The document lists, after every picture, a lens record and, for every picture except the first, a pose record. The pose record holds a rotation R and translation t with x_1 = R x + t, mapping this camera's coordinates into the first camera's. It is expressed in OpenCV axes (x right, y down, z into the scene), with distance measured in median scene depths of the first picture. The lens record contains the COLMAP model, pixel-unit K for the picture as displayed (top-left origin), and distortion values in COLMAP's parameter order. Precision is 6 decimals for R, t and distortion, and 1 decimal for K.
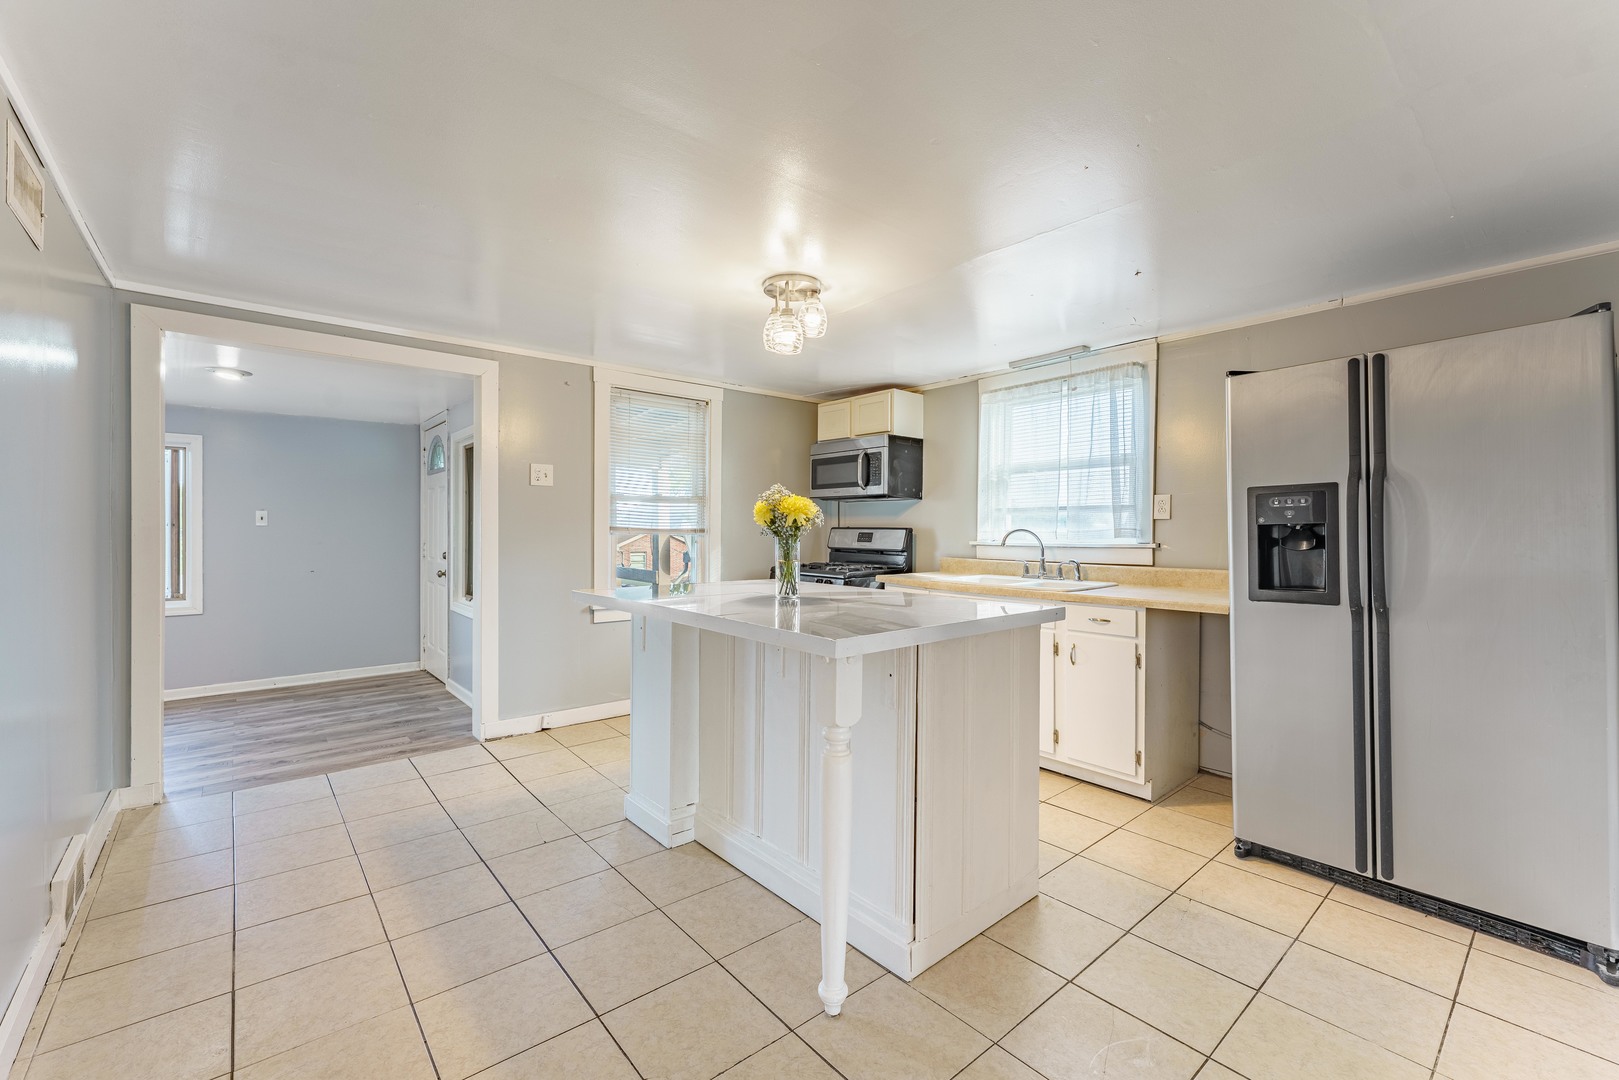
lens RADIAL K [[667.4, 0, 809.5], [0, 667.4, 540.0], [0, 0, 1]] dist [-0.003995, -0.000565]
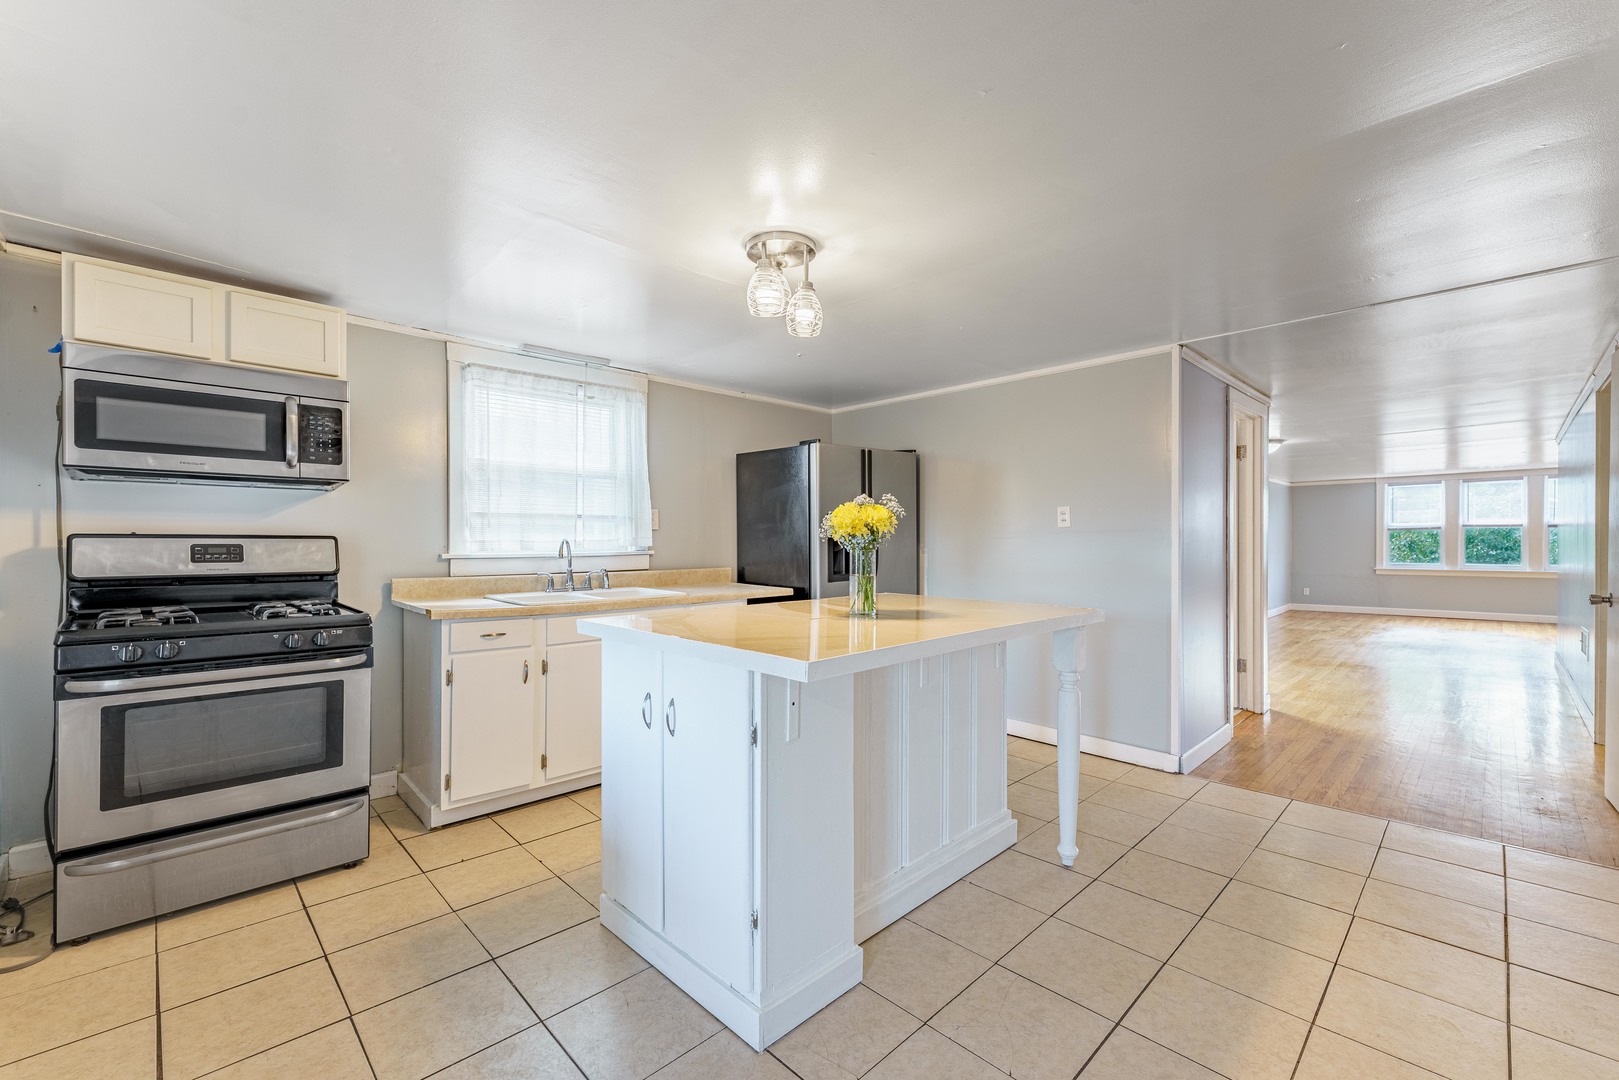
lens RADIAL K [[676.8, 0, 809.5], [0, 676.8, 540.0], [0, 0, 1]] dist [0.001641, 0.000311]
pose [[-0.072033, -0.007659, 0.997373, -0.631957], [0.011411, 0.999899, 0.008503, -0.017876], [-0.997337, 0.011994, -0.071938, 0.739734]]
